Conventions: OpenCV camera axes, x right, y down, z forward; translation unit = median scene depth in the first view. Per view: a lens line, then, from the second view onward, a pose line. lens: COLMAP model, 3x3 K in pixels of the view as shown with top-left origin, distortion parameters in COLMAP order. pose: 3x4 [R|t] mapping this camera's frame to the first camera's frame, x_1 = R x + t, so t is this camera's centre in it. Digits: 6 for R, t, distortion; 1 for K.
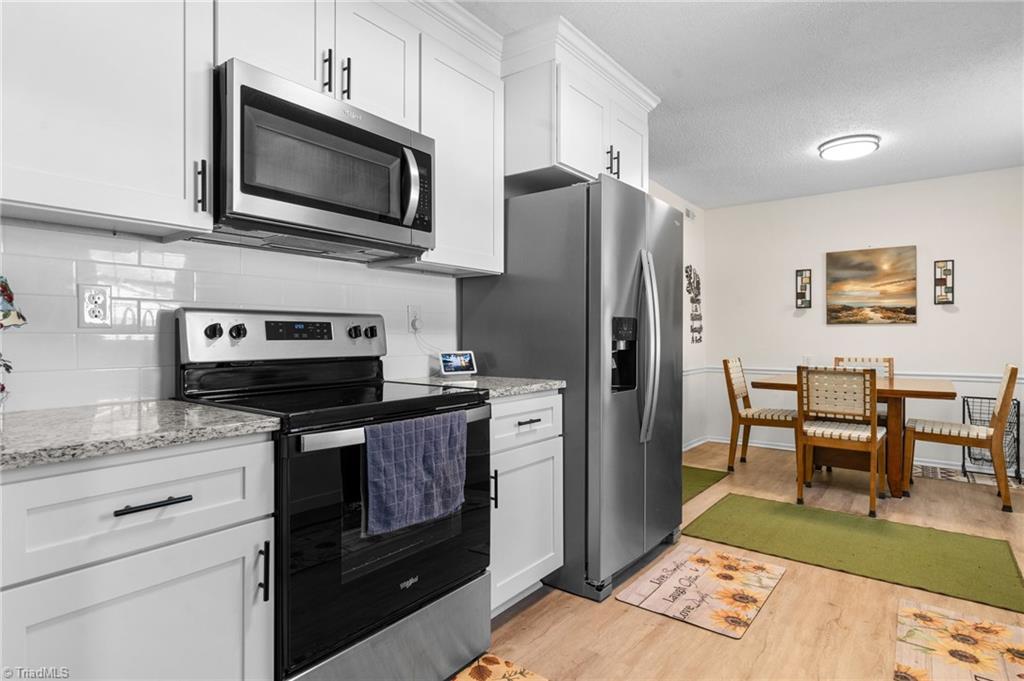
lens RADIAL K [[528.2, 0, 517.3], [0, 528.2, 331.7], [0, 0, 1]] dist [-0.005600, 0.000659]
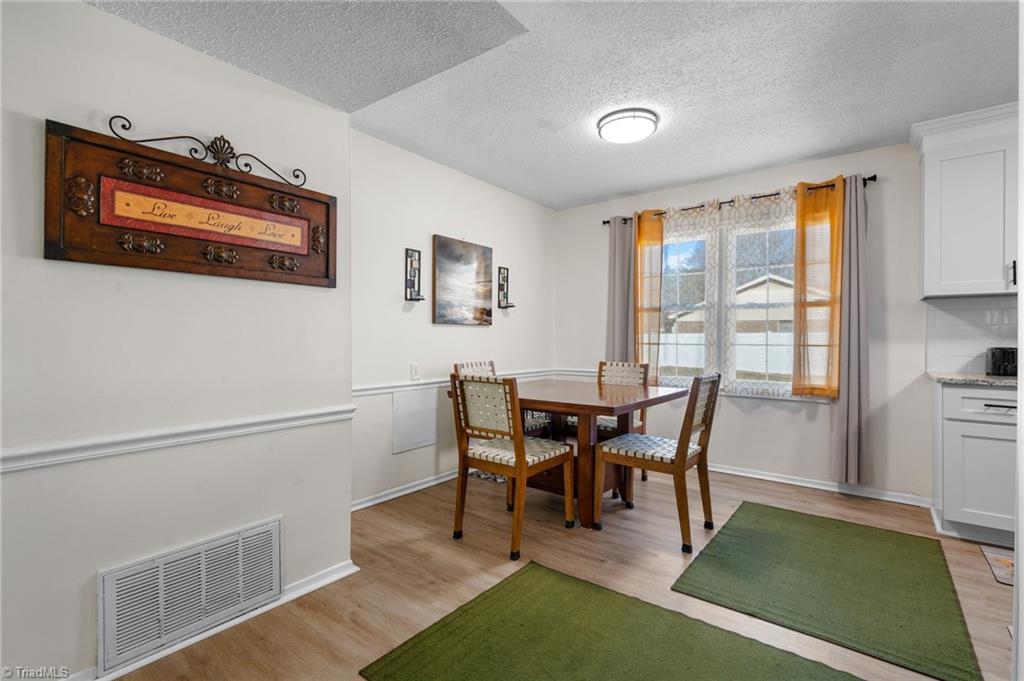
lens RADIAL K [[459.7, 0, 504.0], [0, 459.7, 339.1], [0, 0, 1]] dist [-0.009456, 0.000298]
pose [[0.033554, -0.003202, 0.999432, -0.122548], [-0.012909, 0.999910, 0.003637, 0.006548], [-0.999354, -0.013023, 0.033510, 0.948665]]
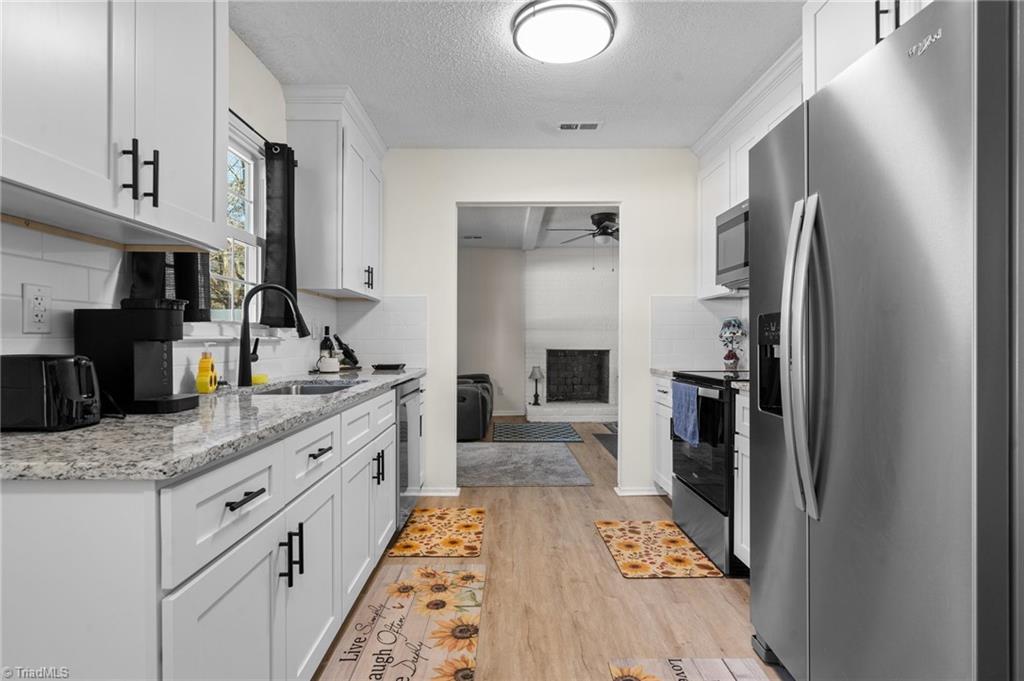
lens RADIAL K [[528.2, 0, 507.1], [0, 528.2, 345.2], [0, 0, 1]] dist [-0.005600, 0.000659]
pose [[-0.790424, 0.004332, -0.612545, 0.462684], [0.004998, 0.999987, 0.000622, 0.007044], [0.612540, -0.002569, -0.790436, 0.664589]]
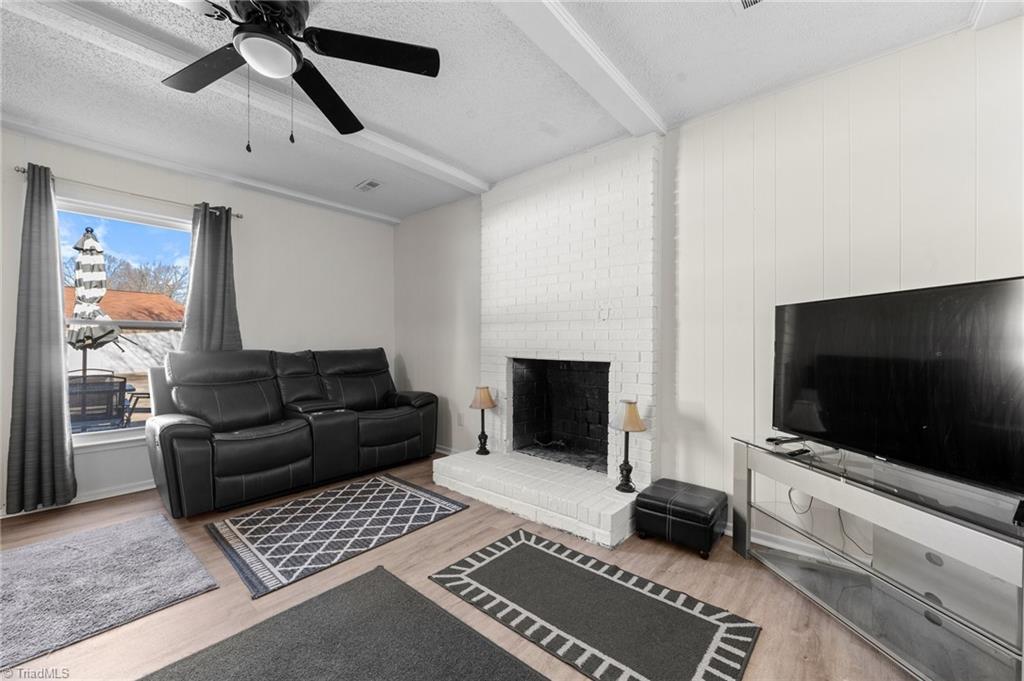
lens RADIAL K [[399.4, 0, 508.7], [0, 399.4, 345.7], [0, 0, 1]] dist [0.003872, 0.000153]
pose [[-0.998453, -0.004316, 0.055432, -0.631156], [-0.004825, 0.999947, -0.009063, 0.006480], [-0.055390, -0.009316, -0.998421, 0.174395]]
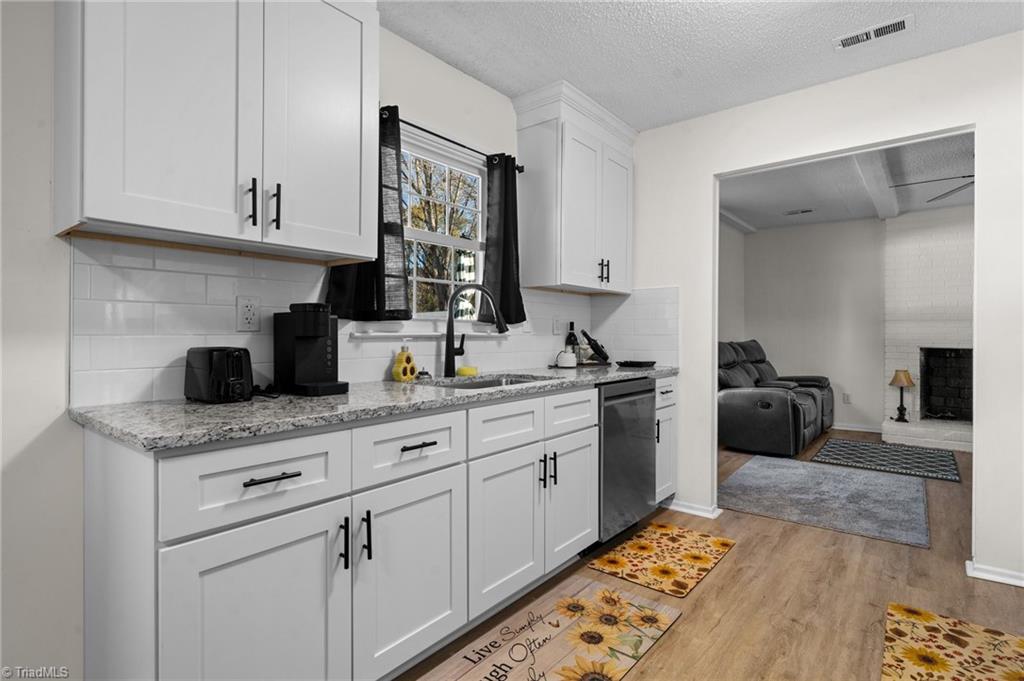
lens RADIAL K [[514.5, 0, 504.6], [0, 514.5, 333.6], [0, 0, 1]] dist [-0.000770, -0.000153]
pose [[-0.999316, -0.001691, 0.036951, 0.281939], [-0.002115, 0.999932, -0.011432, 0.004984], [-0.036929, -0.011502, -0.999252, 0.661647]]
